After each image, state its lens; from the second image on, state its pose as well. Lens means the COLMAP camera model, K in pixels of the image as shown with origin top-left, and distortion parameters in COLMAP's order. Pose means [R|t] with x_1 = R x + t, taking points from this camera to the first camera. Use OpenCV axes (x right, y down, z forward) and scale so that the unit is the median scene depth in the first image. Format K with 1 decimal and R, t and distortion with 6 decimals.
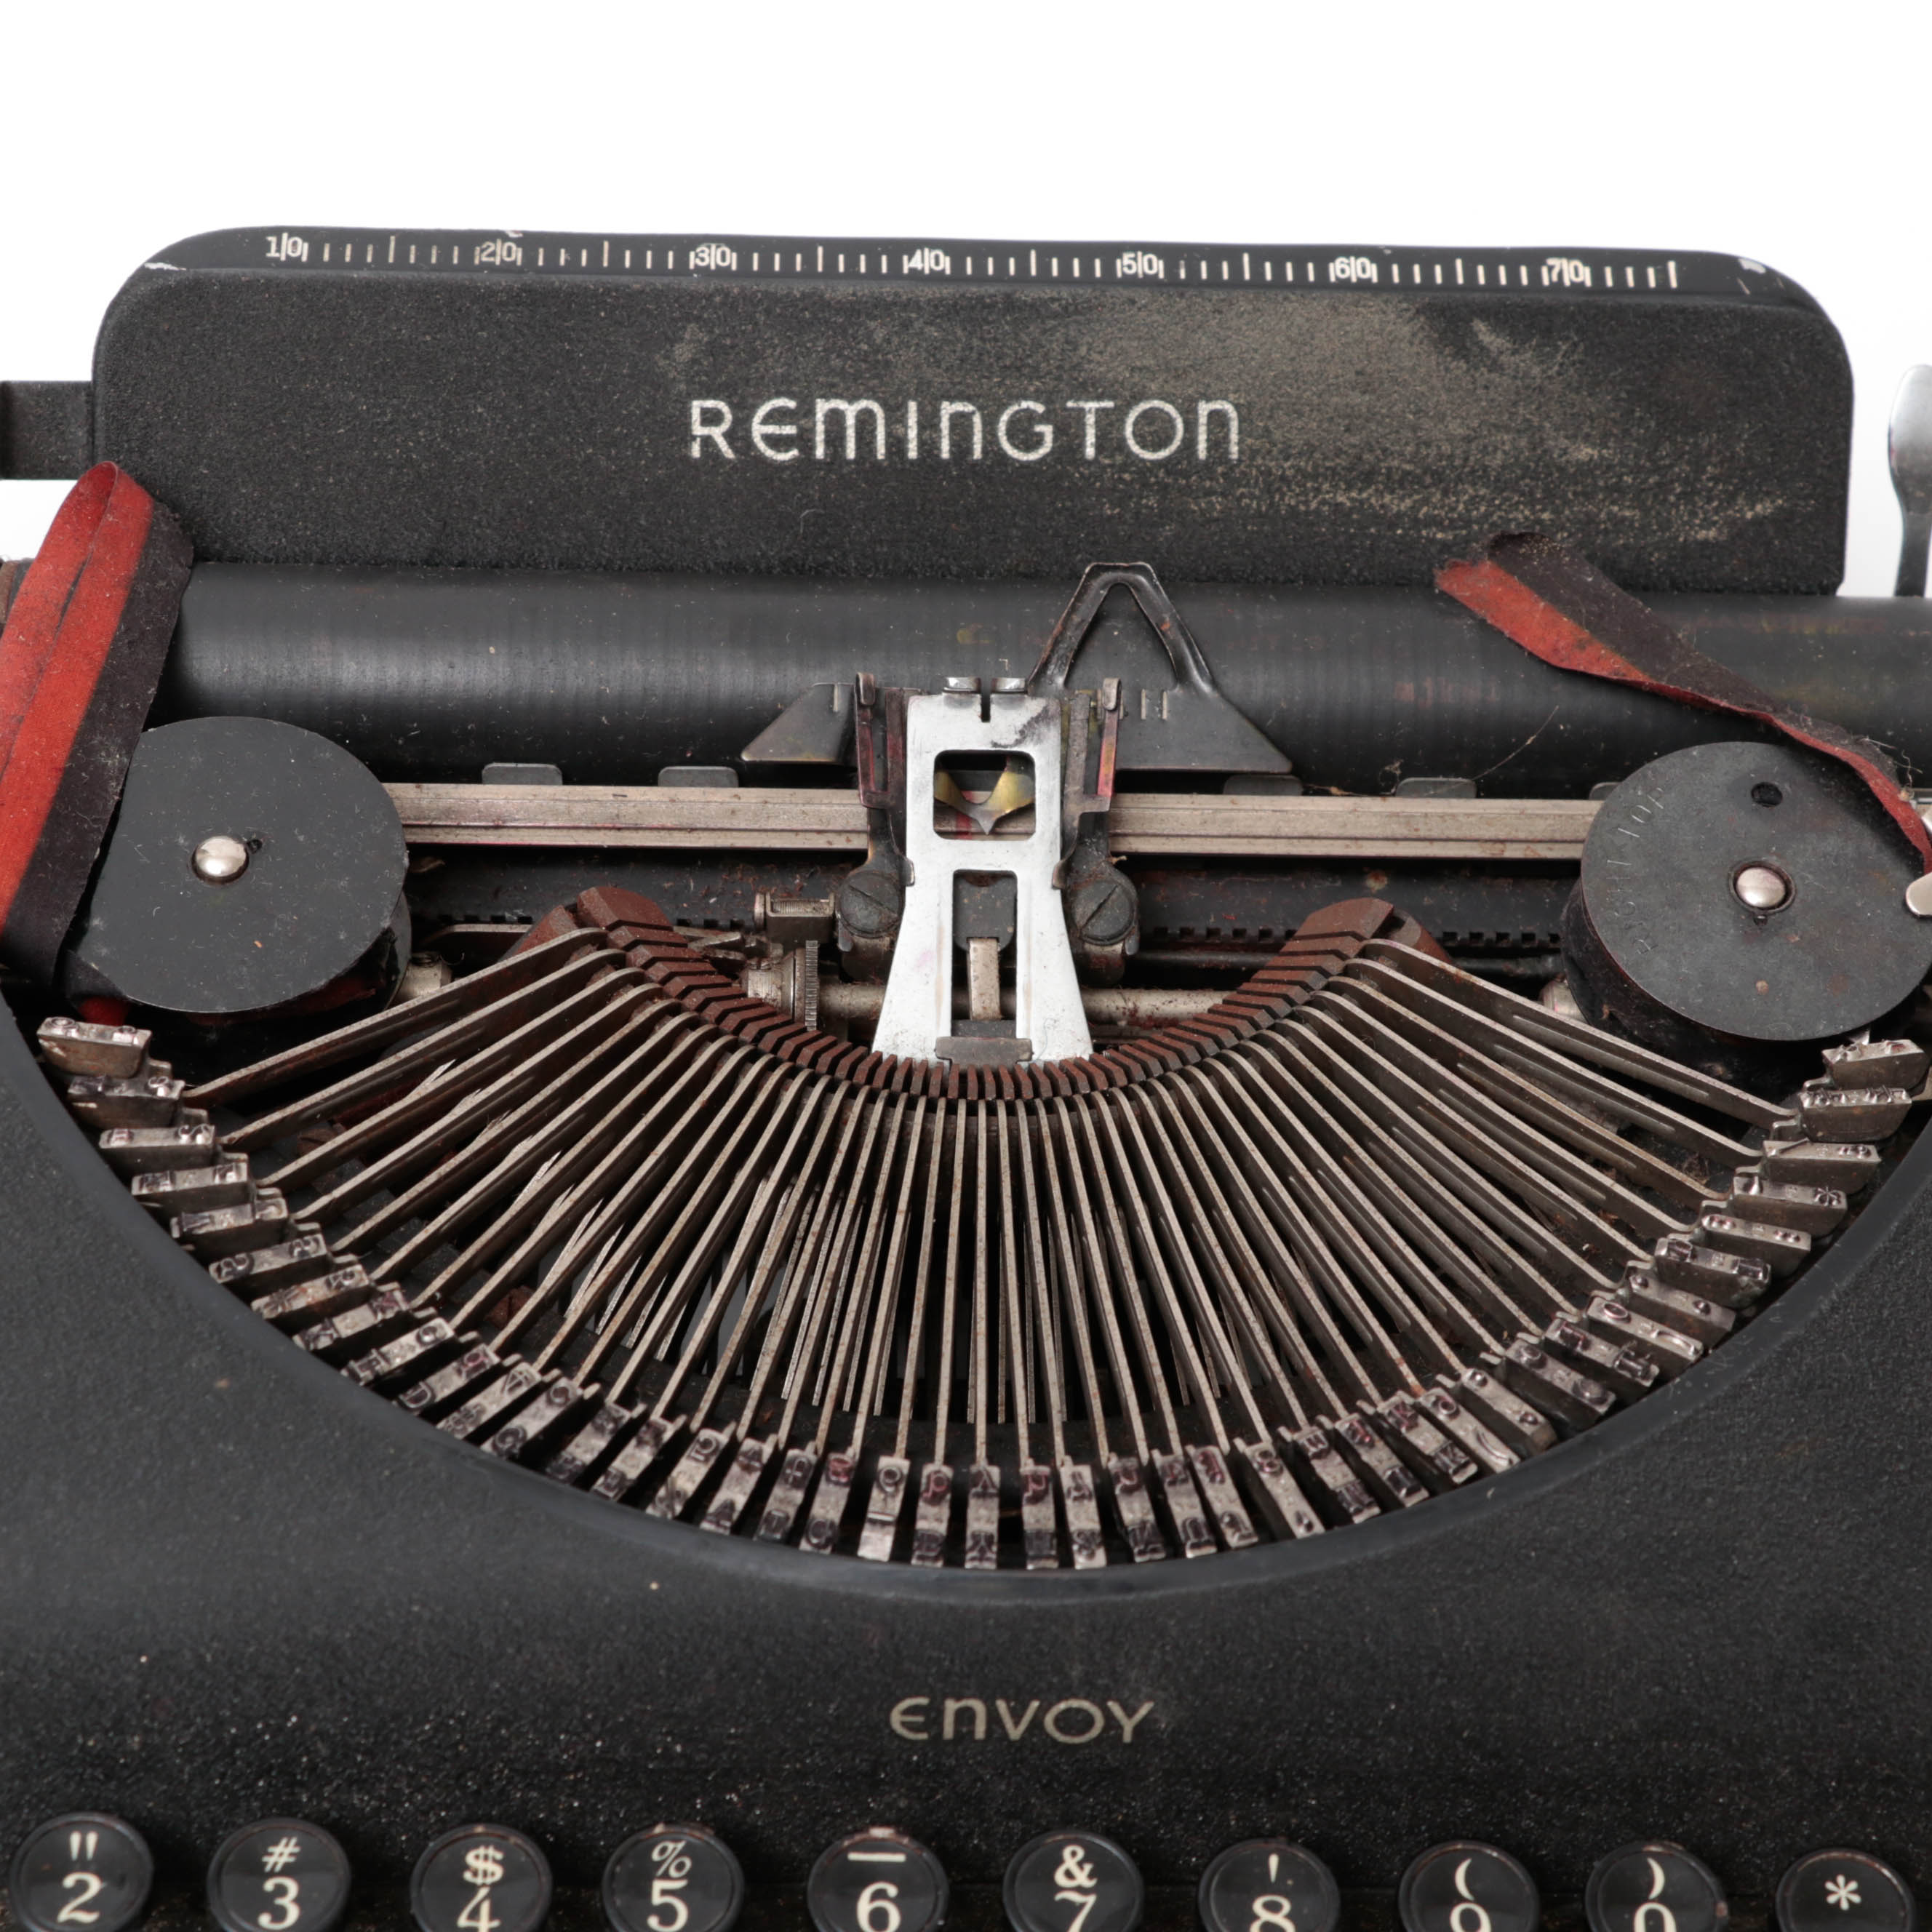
lens RADIAL K [[4369.4, 0, 963.6], [0, 4369.4, 965.9], [0, 0, 1]] dist [0.035004, 0.000000]
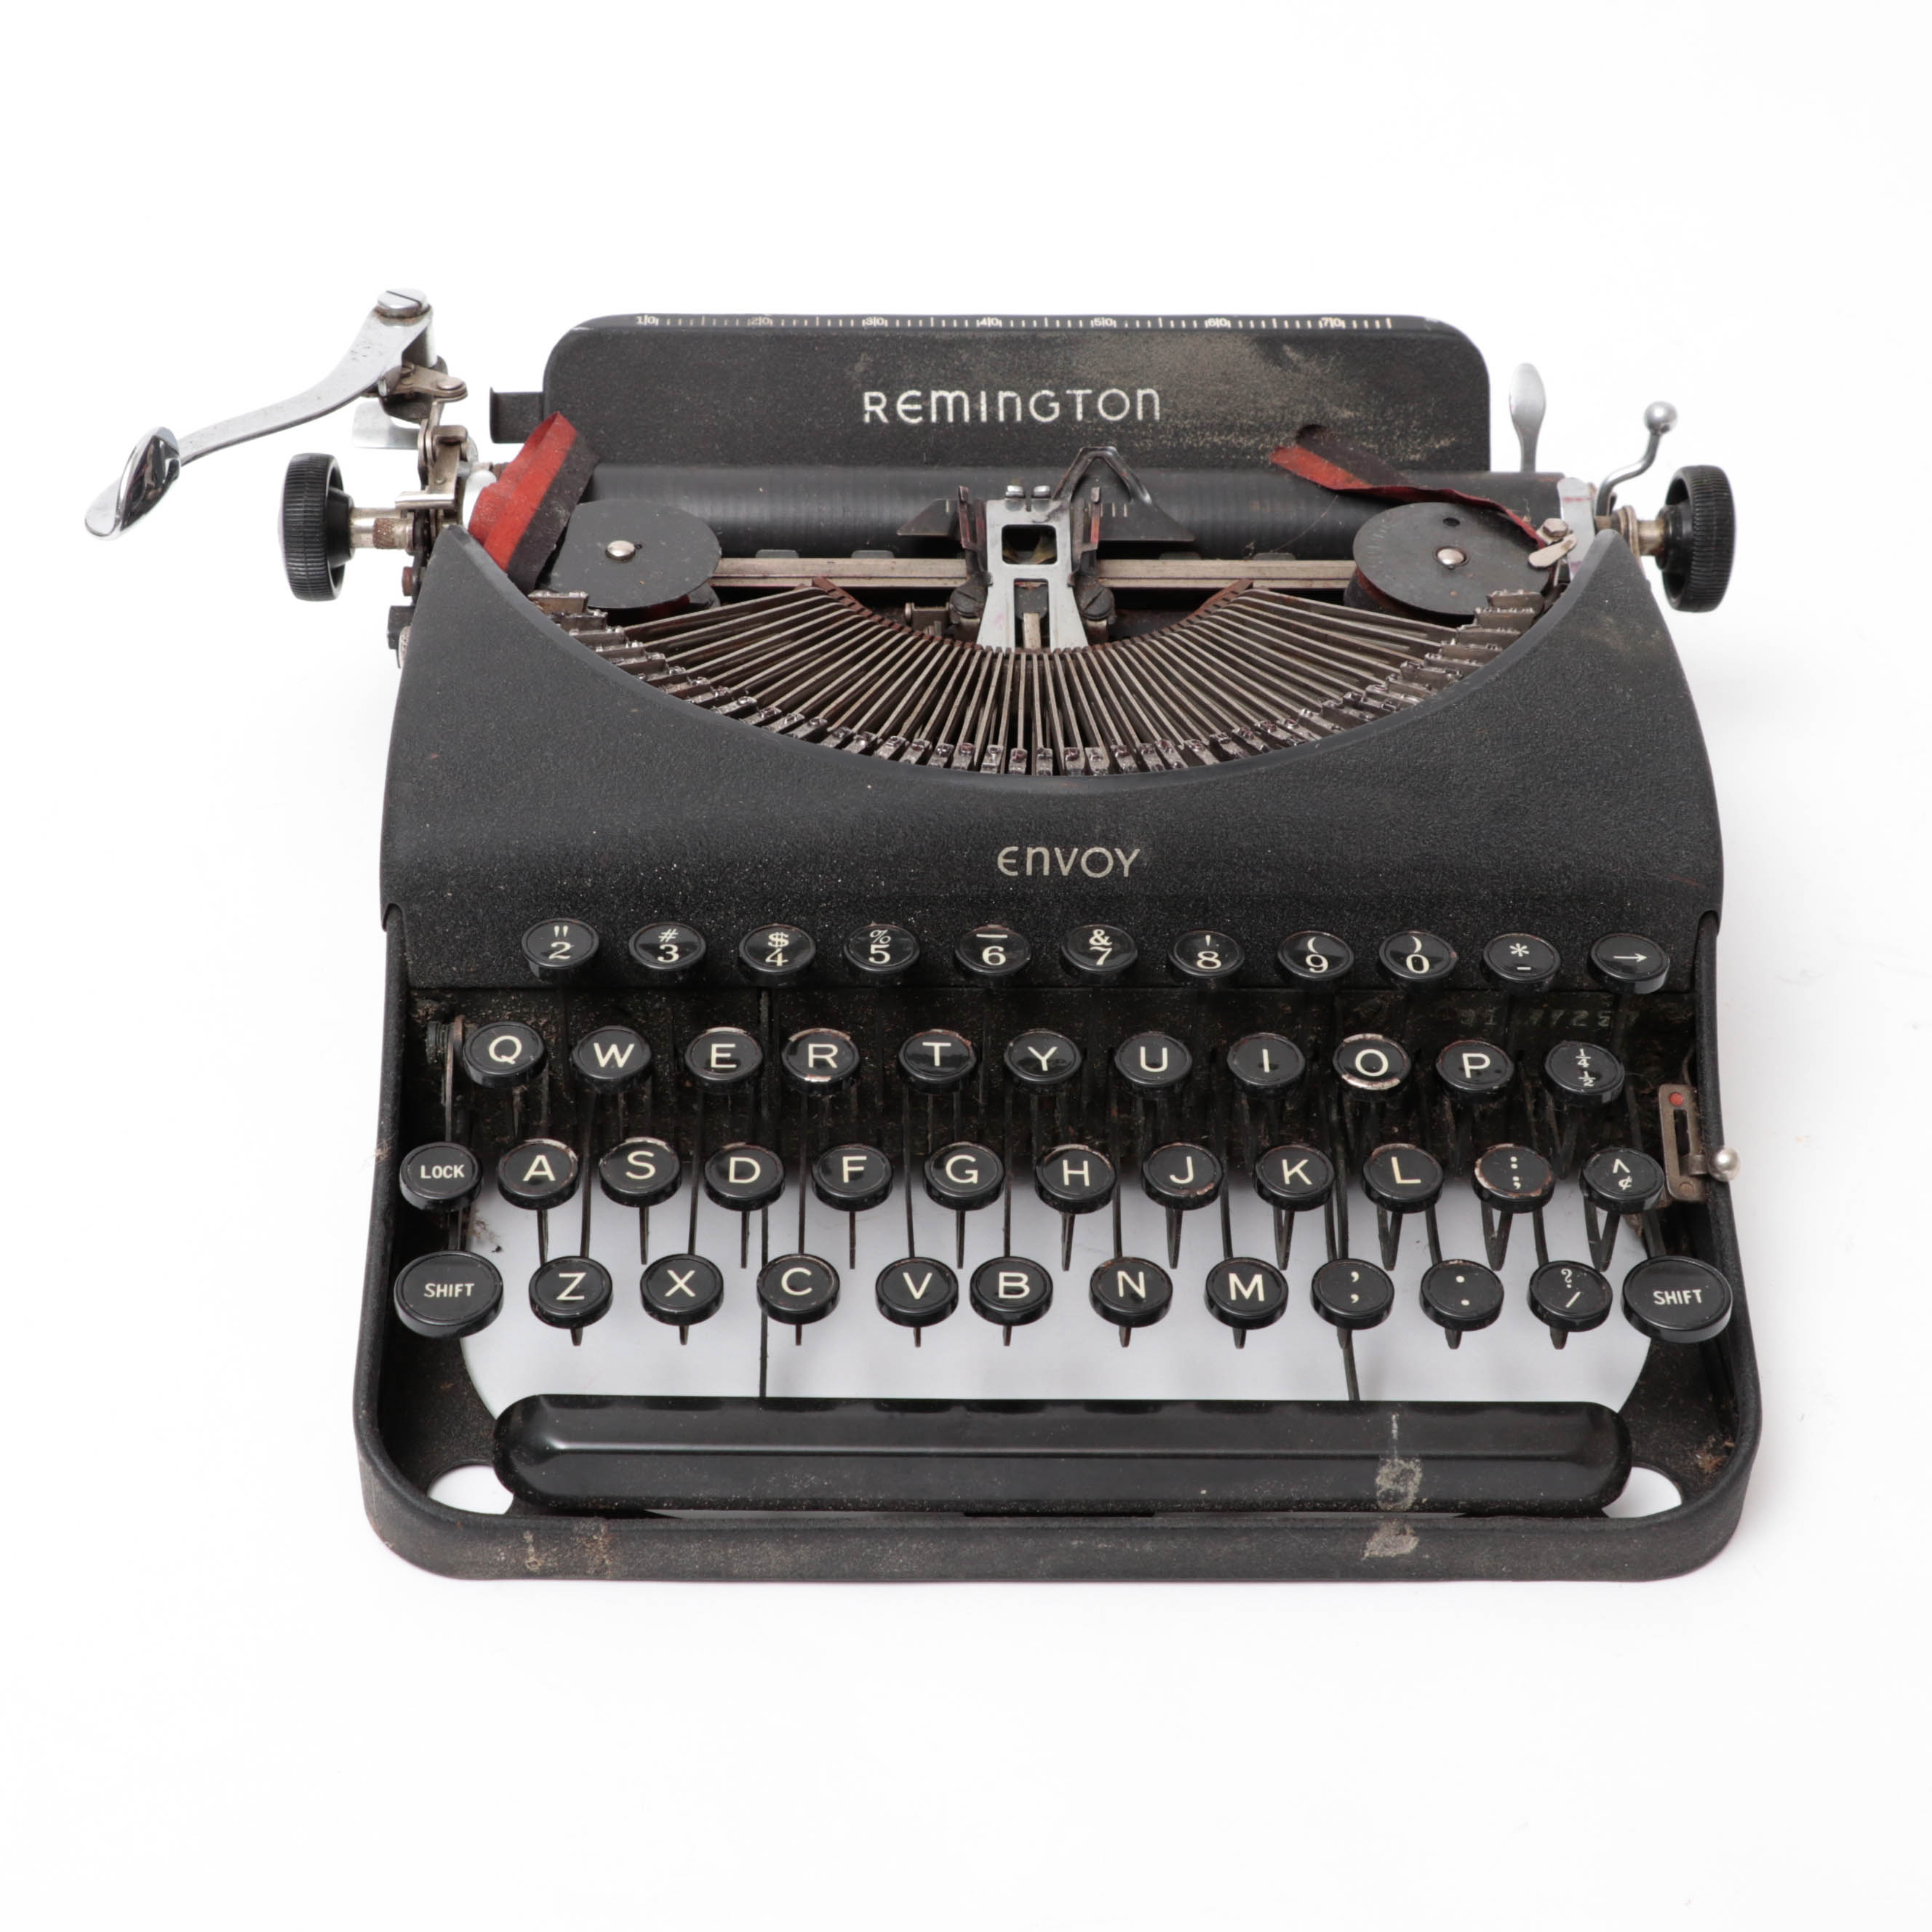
lens RADIAL K [[2809.6, 0, 968.1], [0, 2809.6, 966.1], [0, 0, 1]] dist [0.024210, 0.000000]
pose [[0.999753, -0.022228, -0.000451, -0.024347], [0.021623, 0.976854, -0.212814, 0.384645], [0.005171, 0.212751, 0.977093, -0.122738]]
